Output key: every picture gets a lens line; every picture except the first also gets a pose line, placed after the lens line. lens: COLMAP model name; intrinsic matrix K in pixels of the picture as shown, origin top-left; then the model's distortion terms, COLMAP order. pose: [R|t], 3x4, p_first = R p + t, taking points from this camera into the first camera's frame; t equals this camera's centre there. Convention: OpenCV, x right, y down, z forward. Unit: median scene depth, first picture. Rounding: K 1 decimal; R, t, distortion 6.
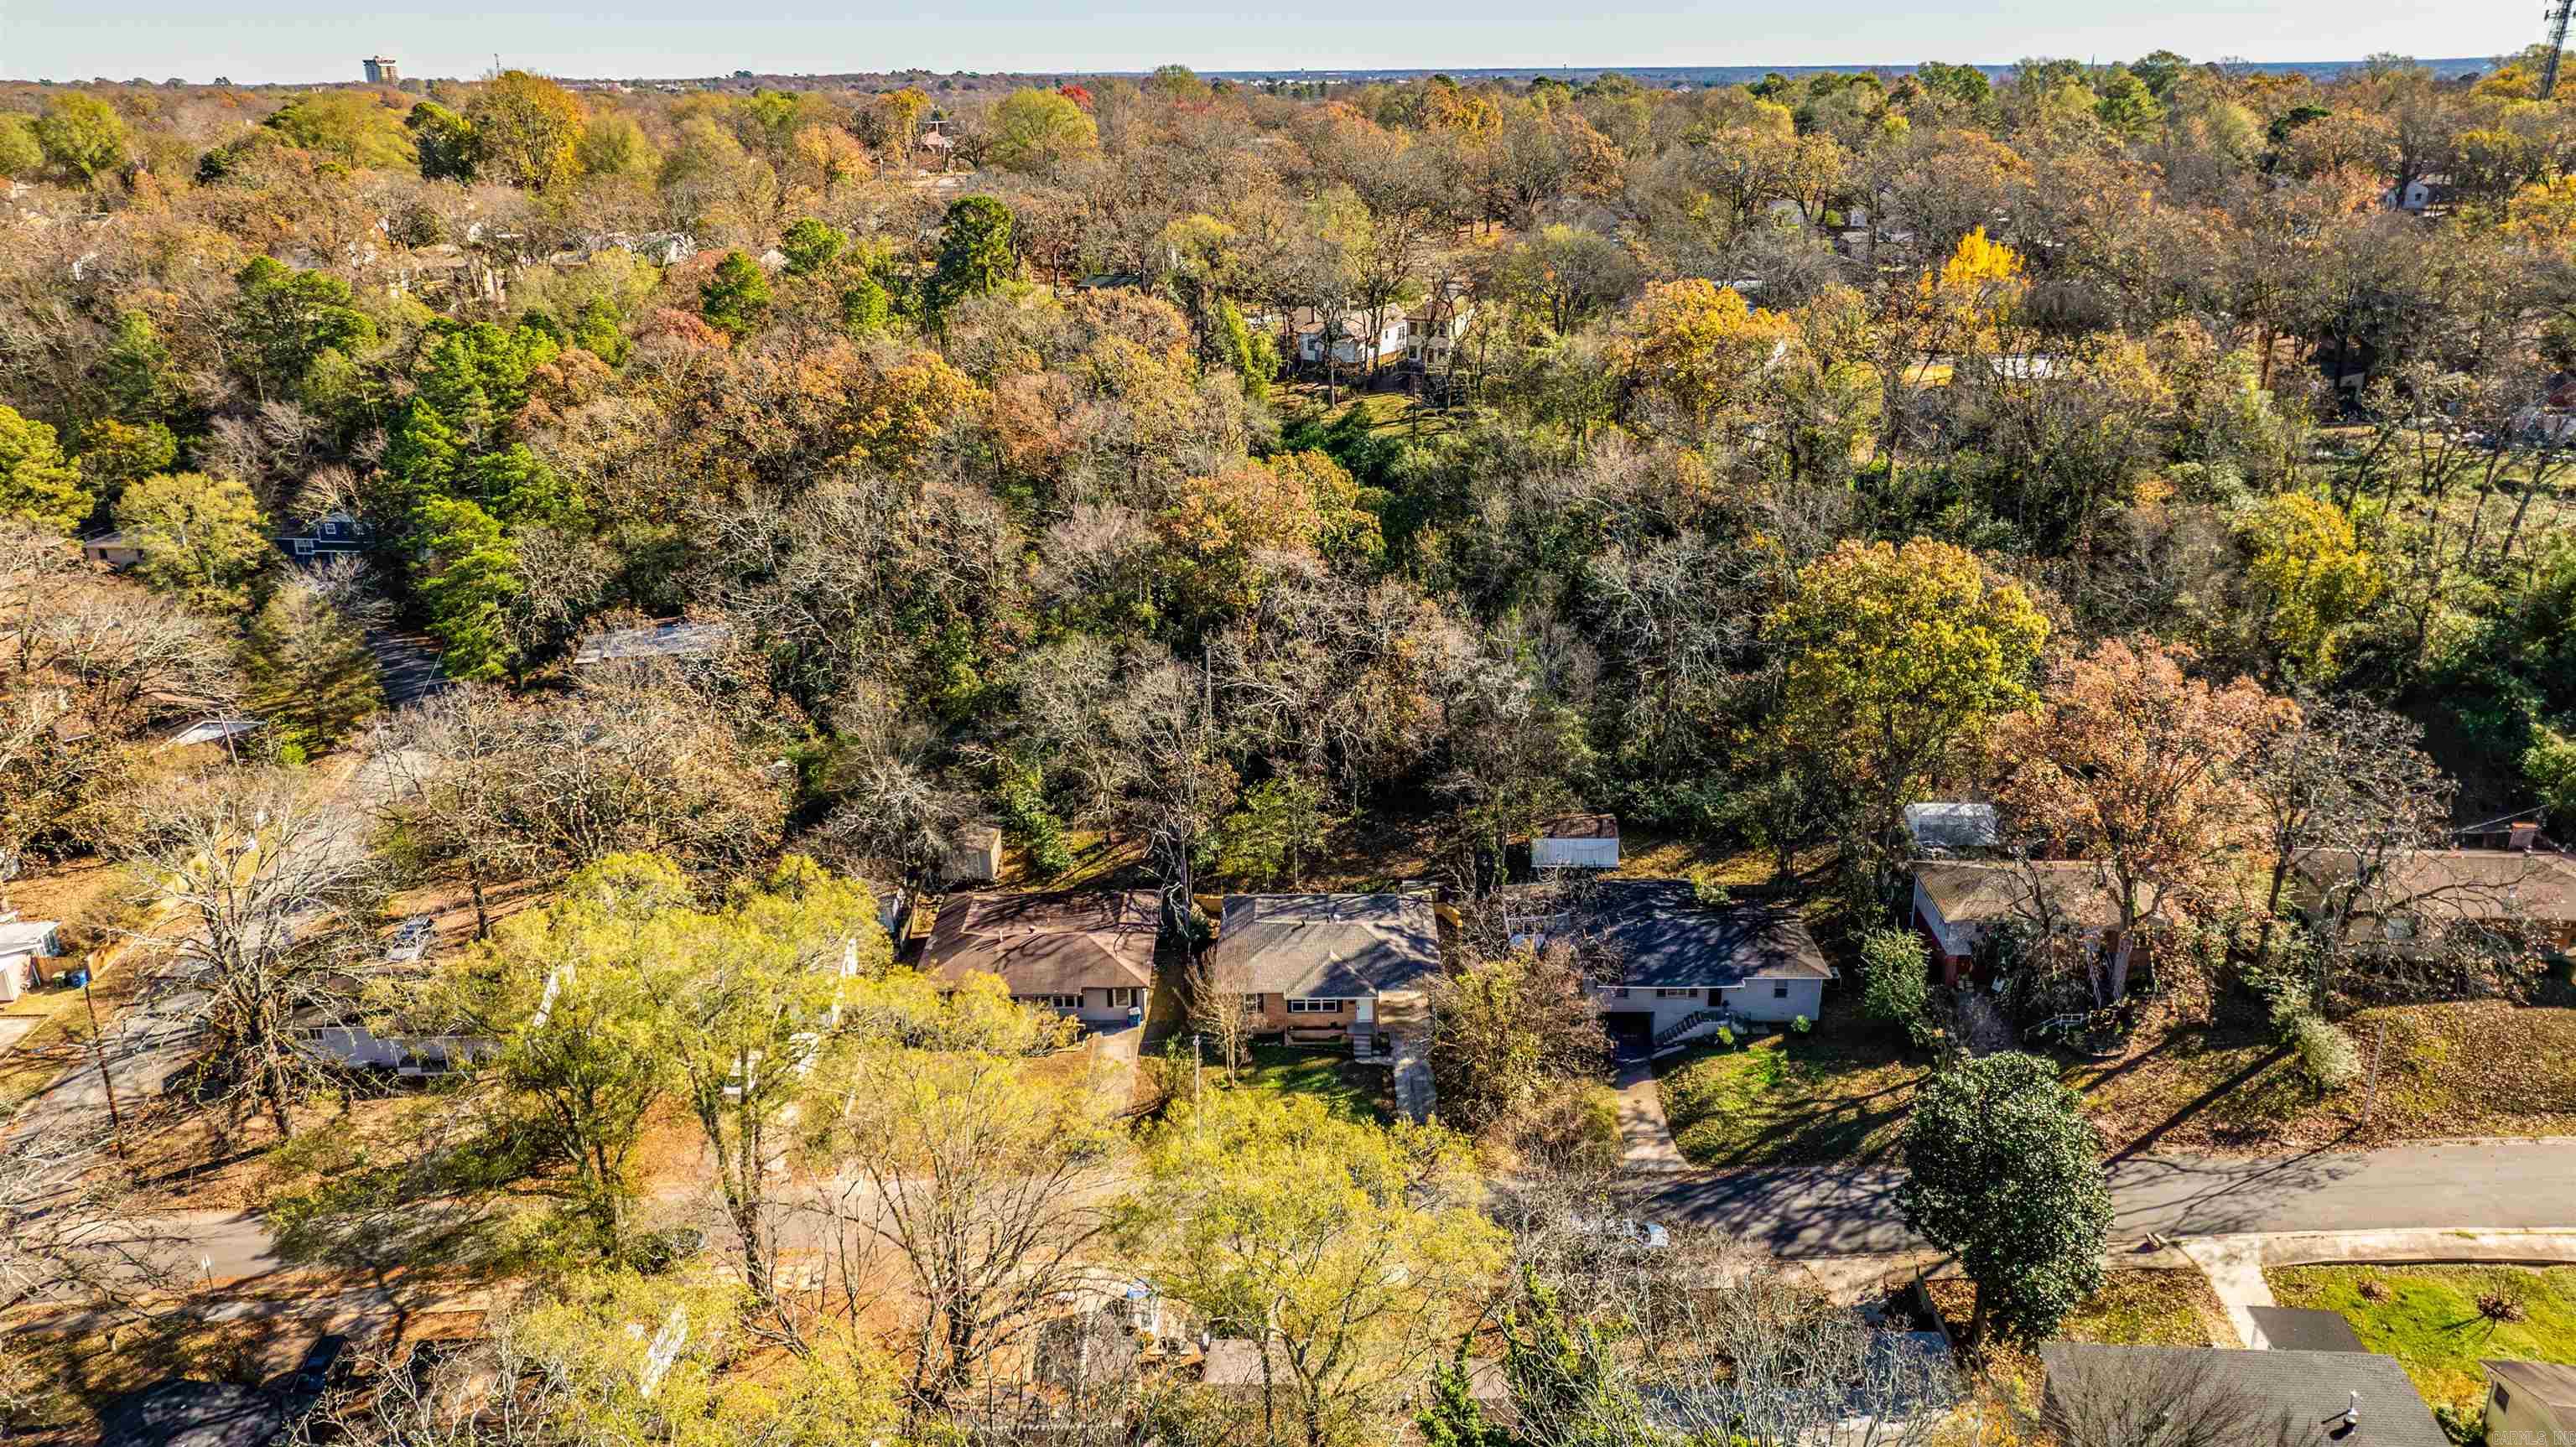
lens RADIAL K [[1784.0, 0, 1293.1], [0, 1784.0, 731.1], [0, 0, 1]] dist [-0.061339, 0.041373]
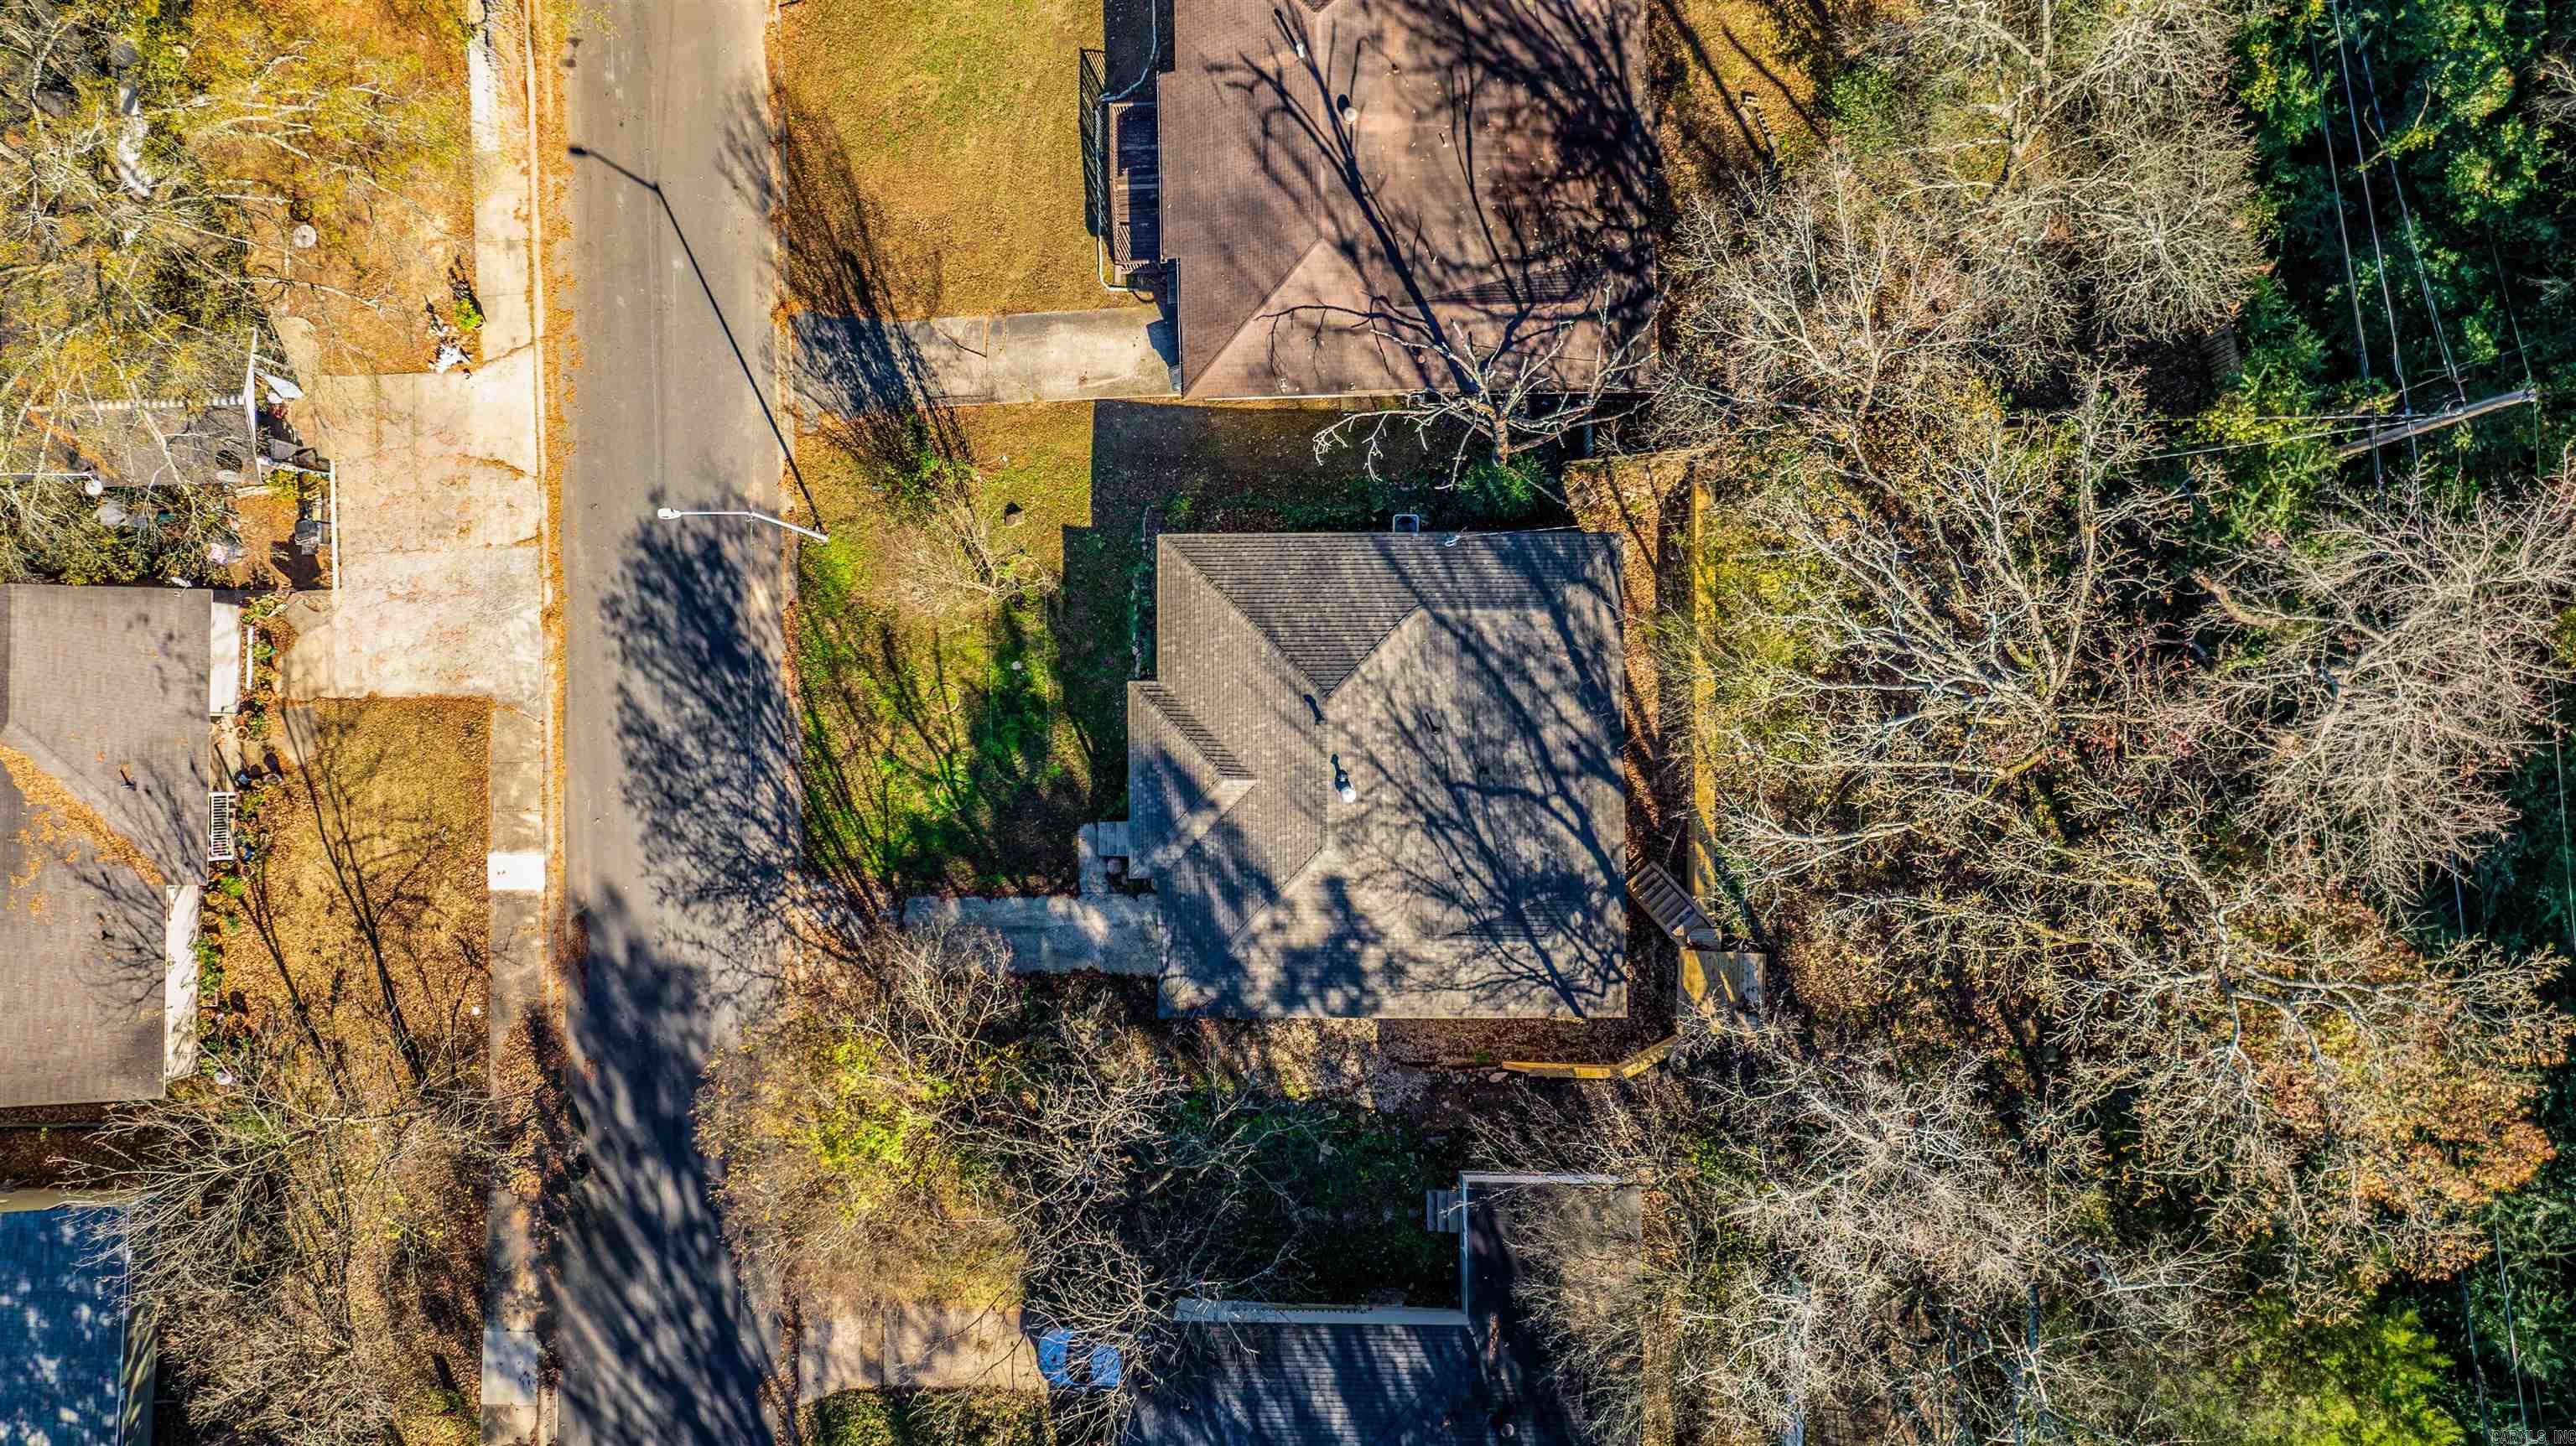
lens RADIAL K [[1783.9, 0, 1293.1], [0, 1783.9, 730.5], [0, 0, 1]] dist [-0.061339, 0.041373]
pose [[0.017251, 0.999753, 0.013997, 0.001587], [-0.363987, -0.006760, 0.931379, -0.326313], [0.931244, -0.021162, 0.363781, 0.901865]]
